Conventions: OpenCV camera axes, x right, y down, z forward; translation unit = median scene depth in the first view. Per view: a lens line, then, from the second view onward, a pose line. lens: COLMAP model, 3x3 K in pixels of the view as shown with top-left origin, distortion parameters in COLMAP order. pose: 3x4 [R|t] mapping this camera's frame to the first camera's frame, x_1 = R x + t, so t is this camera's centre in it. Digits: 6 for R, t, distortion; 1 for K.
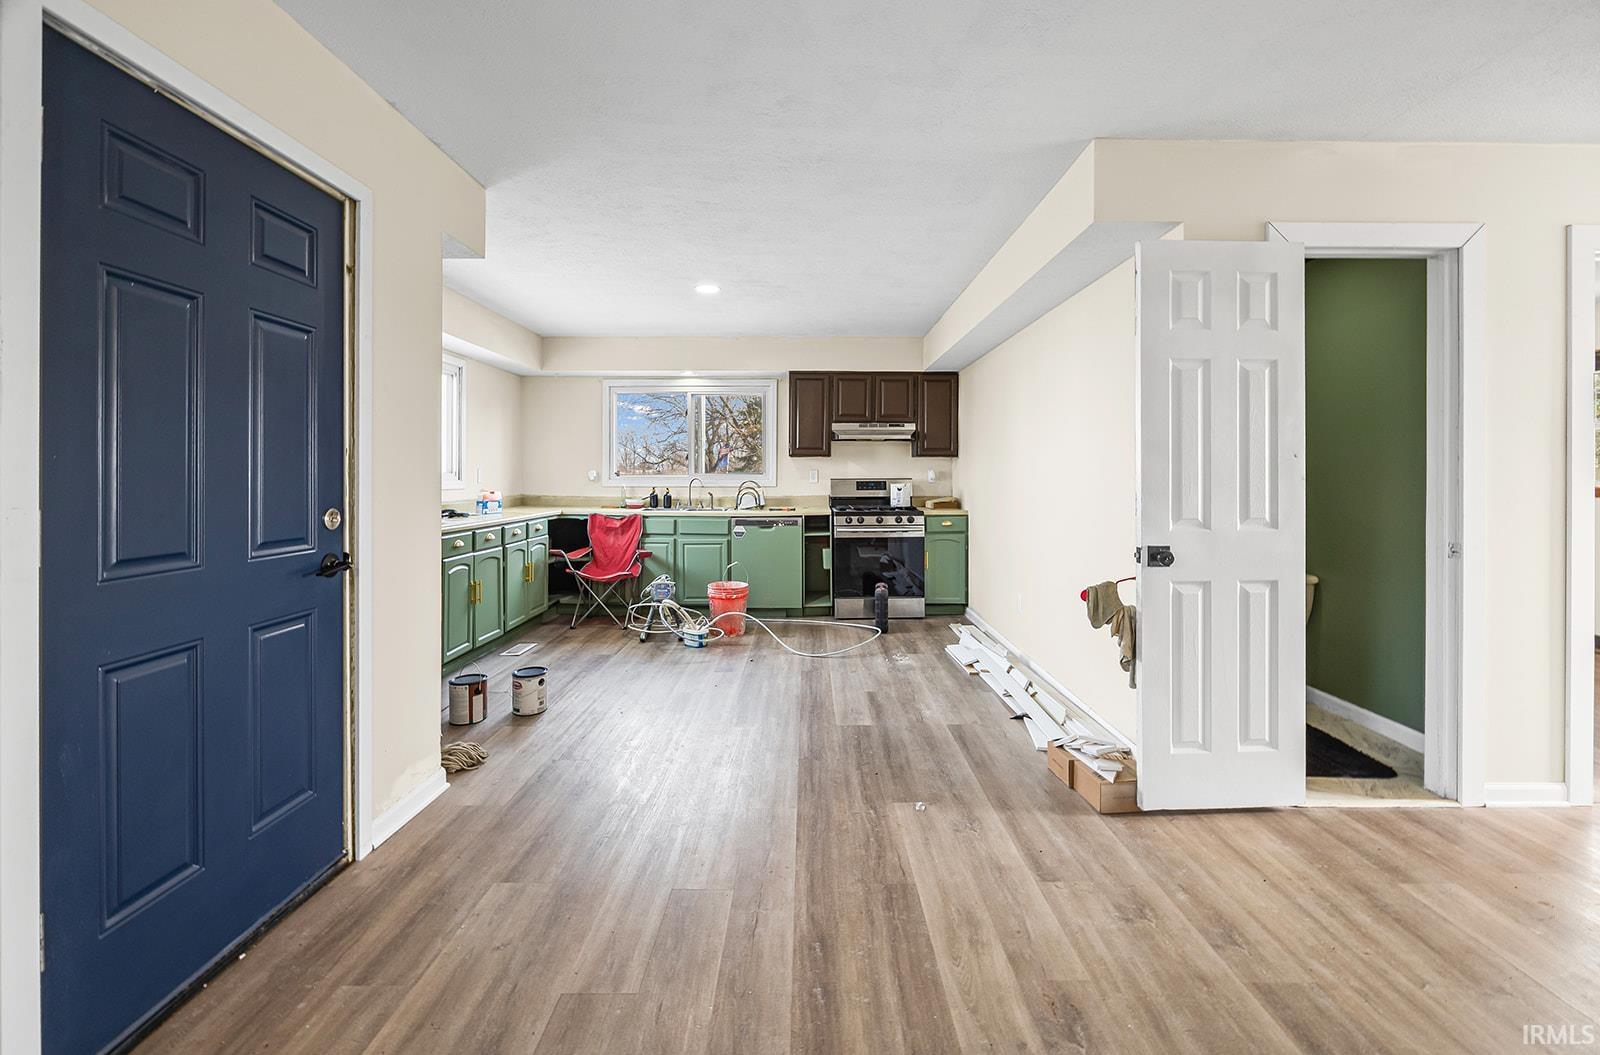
lens RADIAL K [[661.7, 0, 800.0], [0, 661.7, 527.5], [0, 0, 1]] dist [-0.000534, -0.000006]
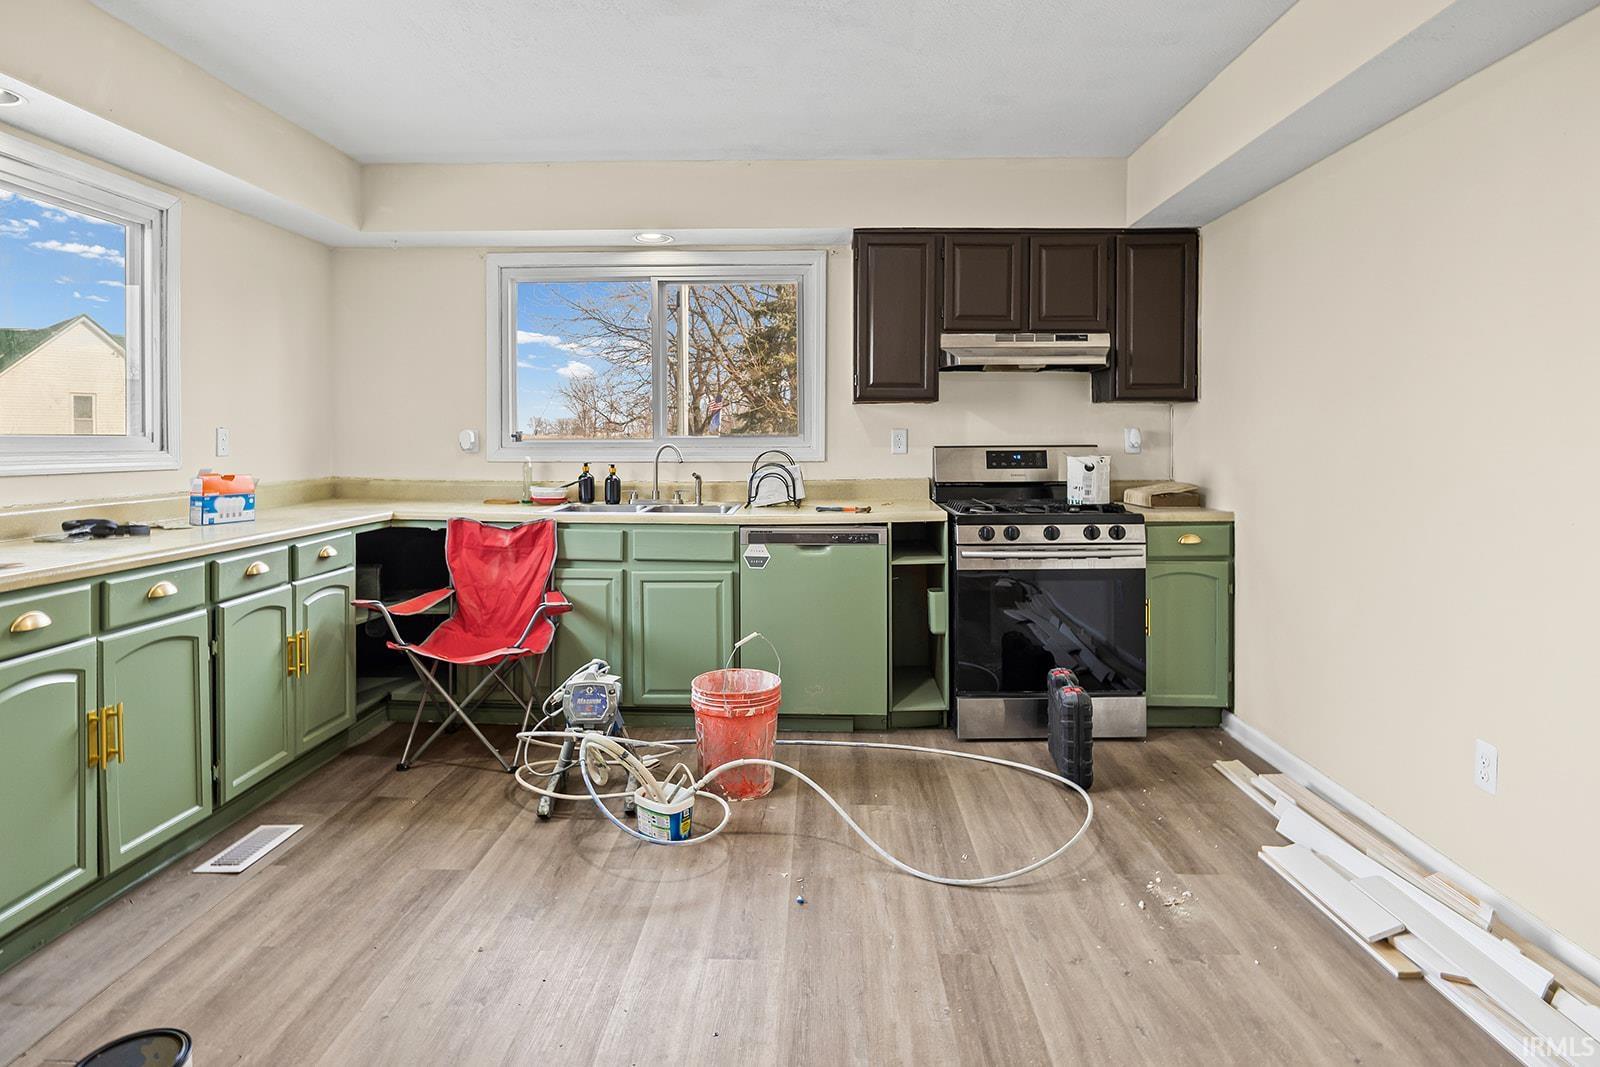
lens RADIAL K [[889.9, 0, 800.0], [0, 889.9, 533.5], [0, 0, 1]] dist [0.001032, 0.000000]
pose [[0.999831, 0.000925, -0.018380, -0.047924], [-0.000443, 0.999656, 0.026232, -0.027127], [0.018398, -0.026219, 0.999487, 0.349495]]
